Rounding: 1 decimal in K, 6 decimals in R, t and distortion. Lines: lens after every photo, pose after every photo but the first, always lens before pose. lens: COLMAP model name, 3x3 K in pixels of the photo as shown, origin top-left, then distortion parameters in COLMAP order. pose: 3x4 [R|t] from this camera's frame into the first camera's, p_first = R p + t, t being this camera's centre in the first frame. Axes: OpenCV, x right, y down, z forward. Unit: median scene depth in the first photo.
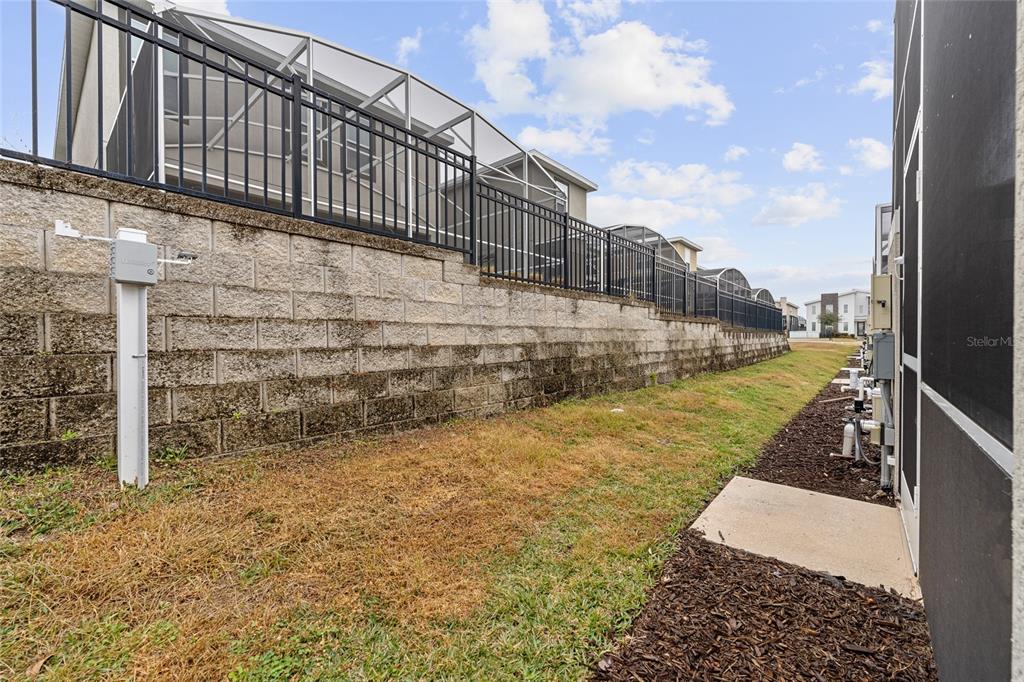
lens RADIAL K [[413.1, 0, 510.5], [0, 413.1, 345.6], [0, 0, 1]] dist [-0.002125, -0.000593]
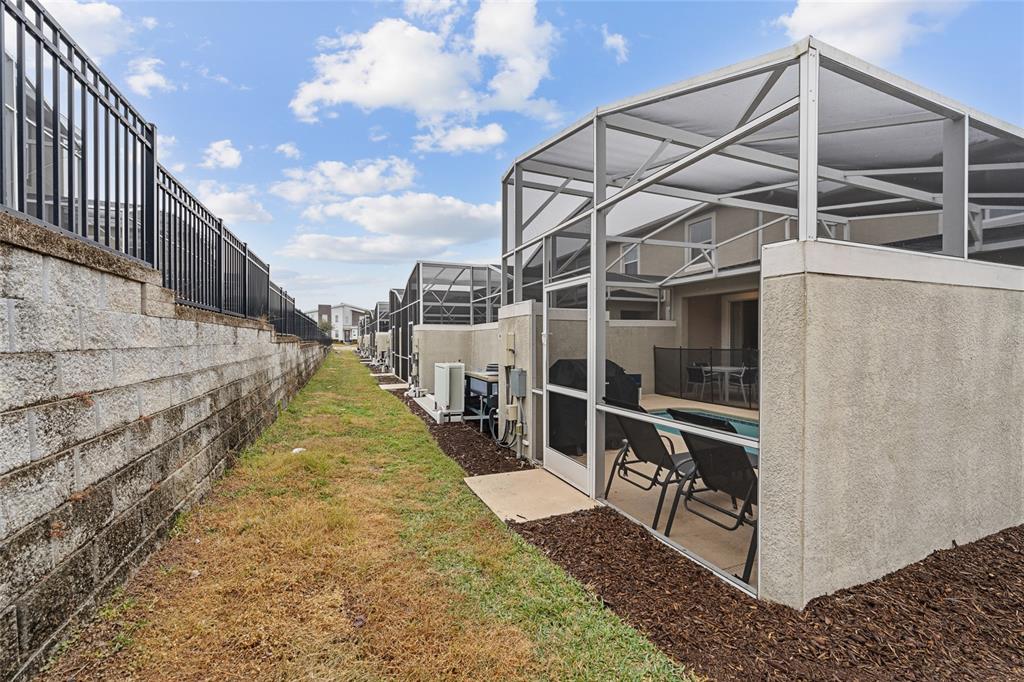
lens RADIAL K [[413.1, 0, 514.9], [0, 413.1, 345.5], [0, 0, 1]] dist [-0.002125, -0.000593]
pose [[0.437589, -0.006570, 0.899151, -0.571237], [0.012390, 0.999922, 0.001276, -0.117024], [-0.899090, 0.010582, 0.437636, 0.221897]]
